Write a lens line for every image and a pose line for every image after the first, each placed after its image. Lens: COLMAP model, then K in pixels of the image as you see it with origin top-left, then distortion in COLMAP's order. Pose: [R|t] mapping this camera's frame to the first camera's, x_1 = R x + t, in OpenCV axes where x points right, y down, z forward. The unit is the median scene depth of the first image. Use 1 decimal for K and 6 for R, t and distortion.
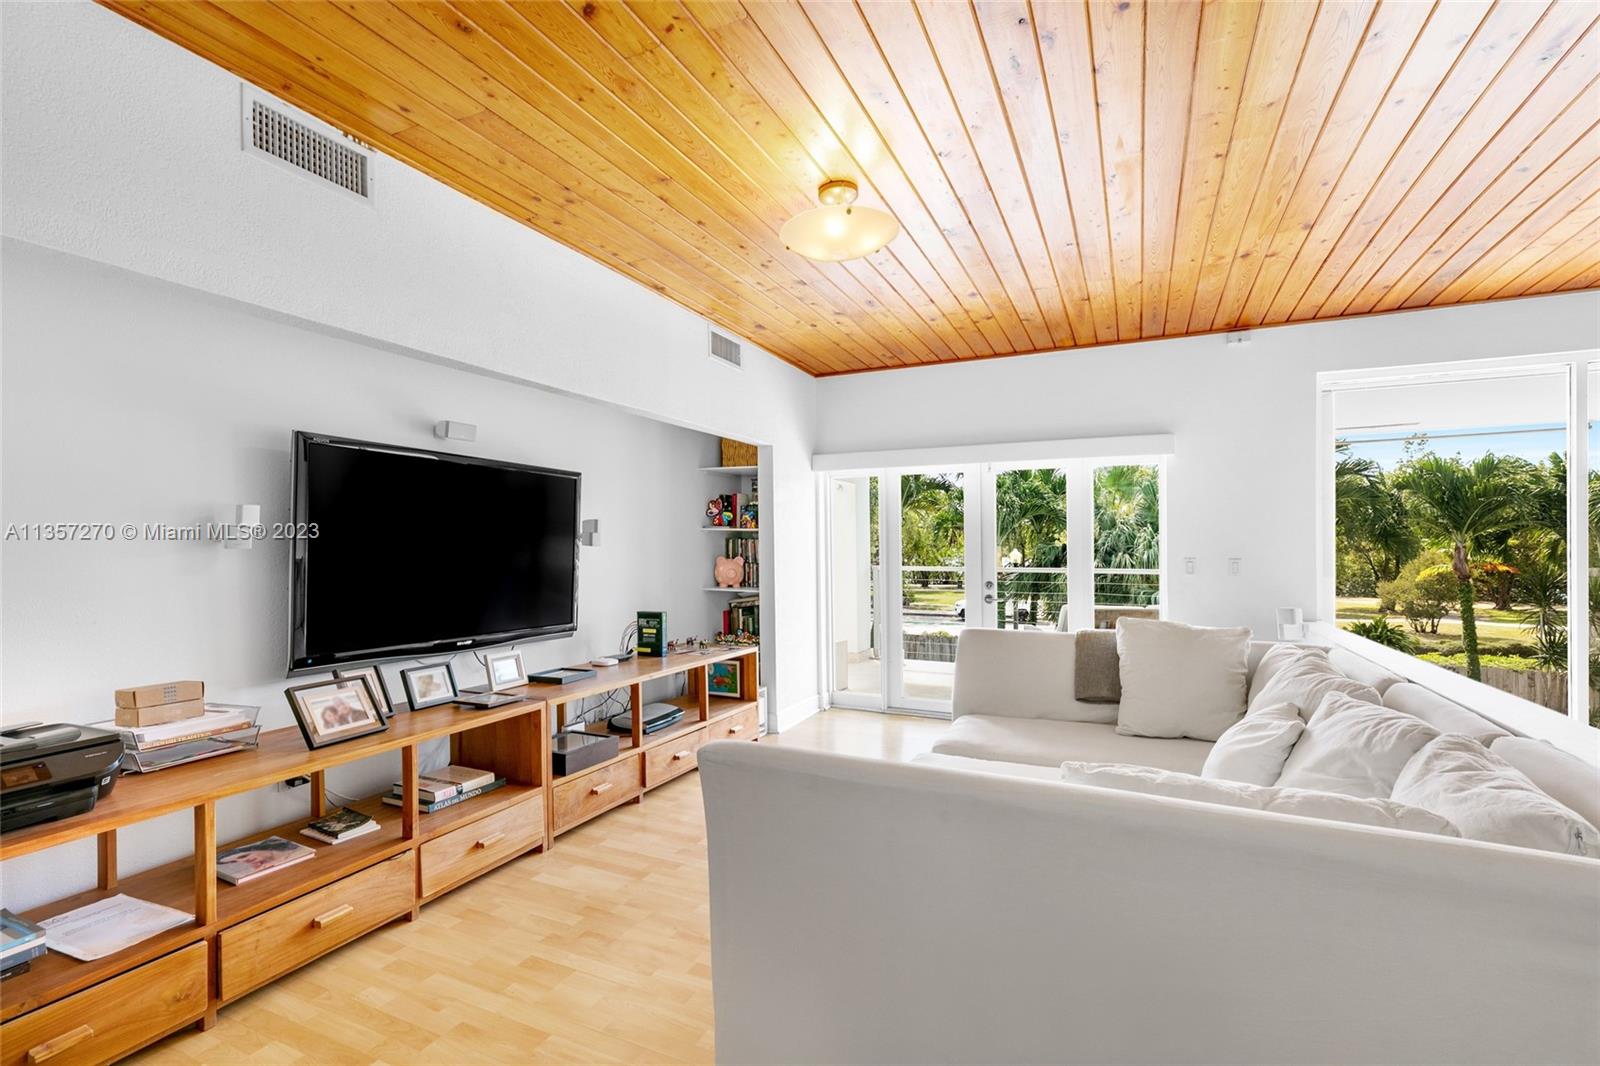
lens RADIAL K [[724.1, 0, 793.1], [0, 724.1, 542.2], [0, 0, 1]] dist [0.004448, 0.000365]
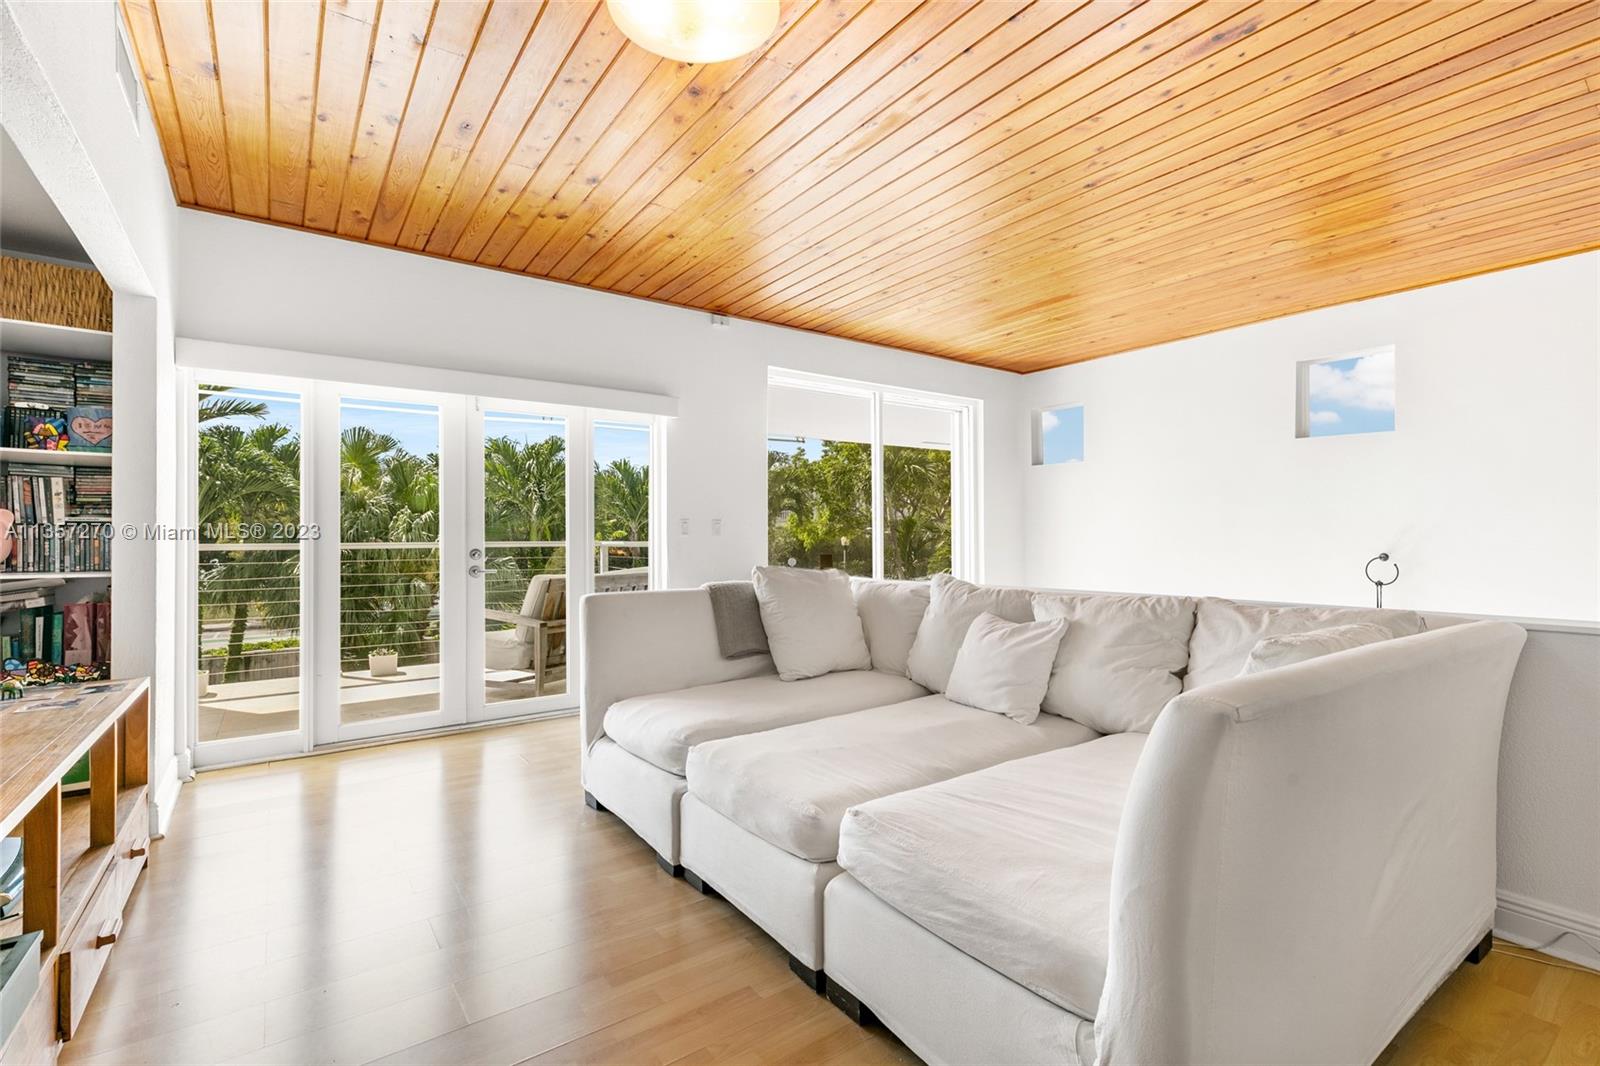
lens RADIAL K [[724.1, 0, 796.4], [0, 724.1, 528.3], [0, 0, 1]] dist [0.004448, 0.000365]
pose [[0.485290, 0.006198, 0.874331, -0.297187], [0.002205, 0.999963, -0.008312, 0.045209], [-0.874351, 0.005961, 0.485258, 0.358666]]
